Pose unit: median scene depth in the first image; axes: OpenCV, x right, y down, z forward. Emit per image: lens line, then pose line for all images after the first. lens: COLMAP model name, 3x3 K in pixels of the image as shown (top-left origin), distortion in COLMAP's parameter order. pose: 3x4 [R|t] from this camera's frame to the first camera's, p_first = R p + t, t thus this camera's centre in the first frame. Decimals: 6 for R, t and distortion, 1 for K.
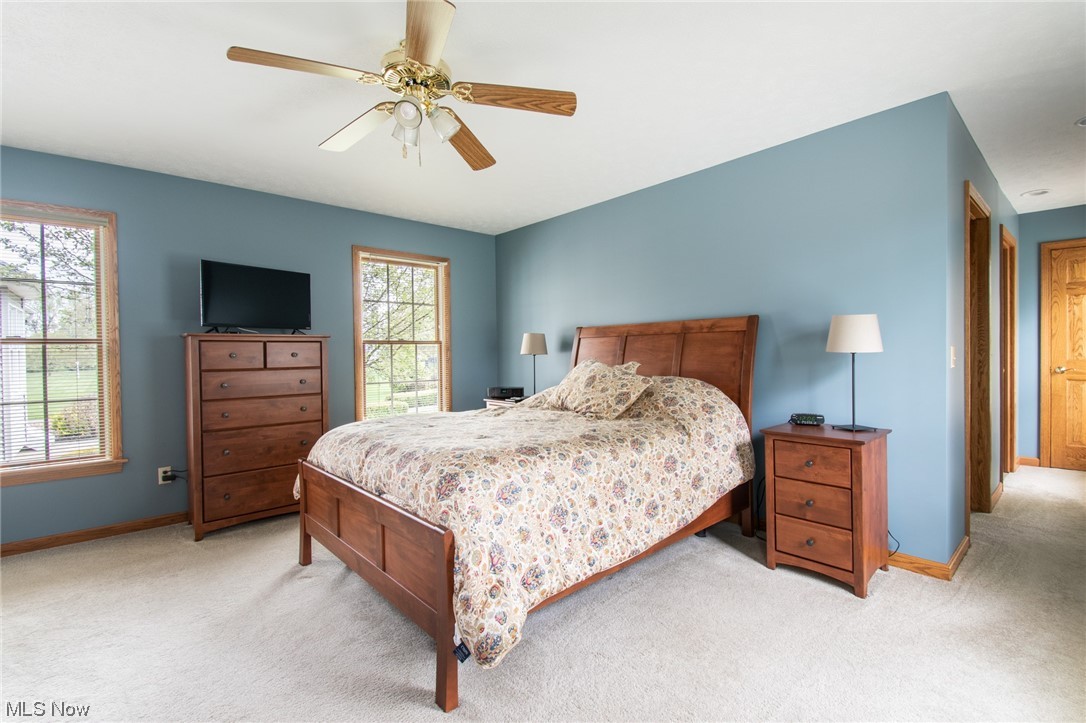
lens RADIAL K [[490.2, 0, 546.5], [0, 490.2, 353.3], [0, 0, 1]] dist [0.016382, -0.000112]
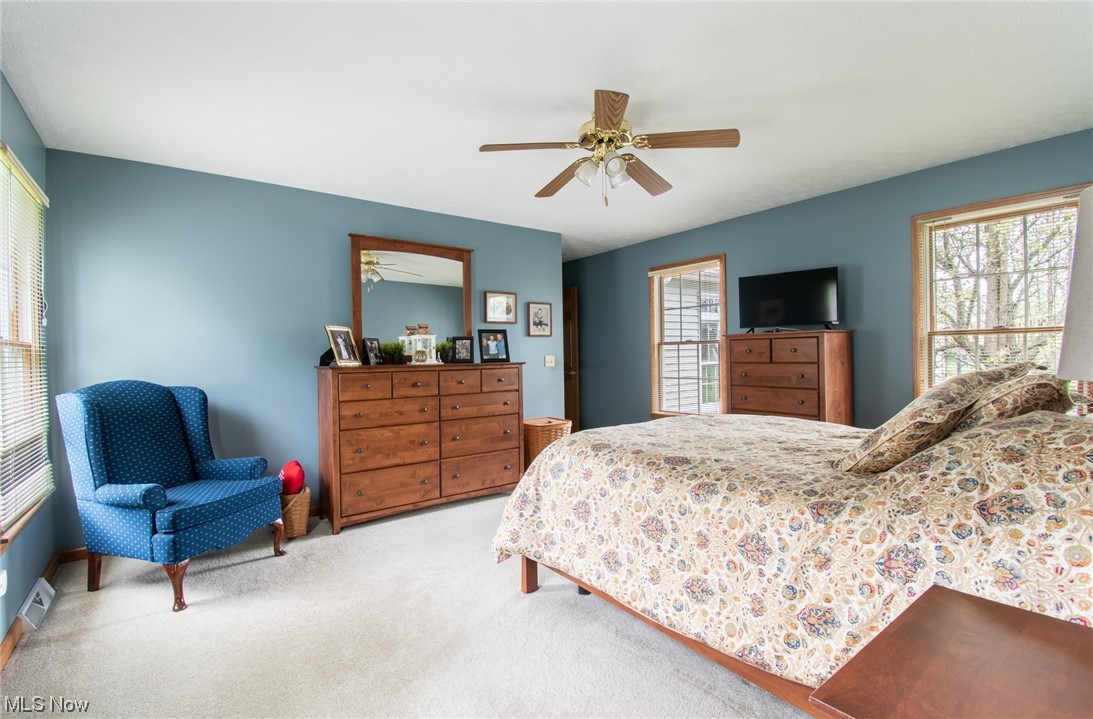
lens RADIAL K [[493.4, 0, 551.2], [0, 493.4, 358.1], [0, 0, 1]] dist [0.016382, -0.000112]
pose [[-0.092145, 0.022337, -0.995495, 0.866346], [0.015587, 0.999658, 0.020988, -0.016428], [0.995624, -0.013583, -0.092462, 0.828579]]
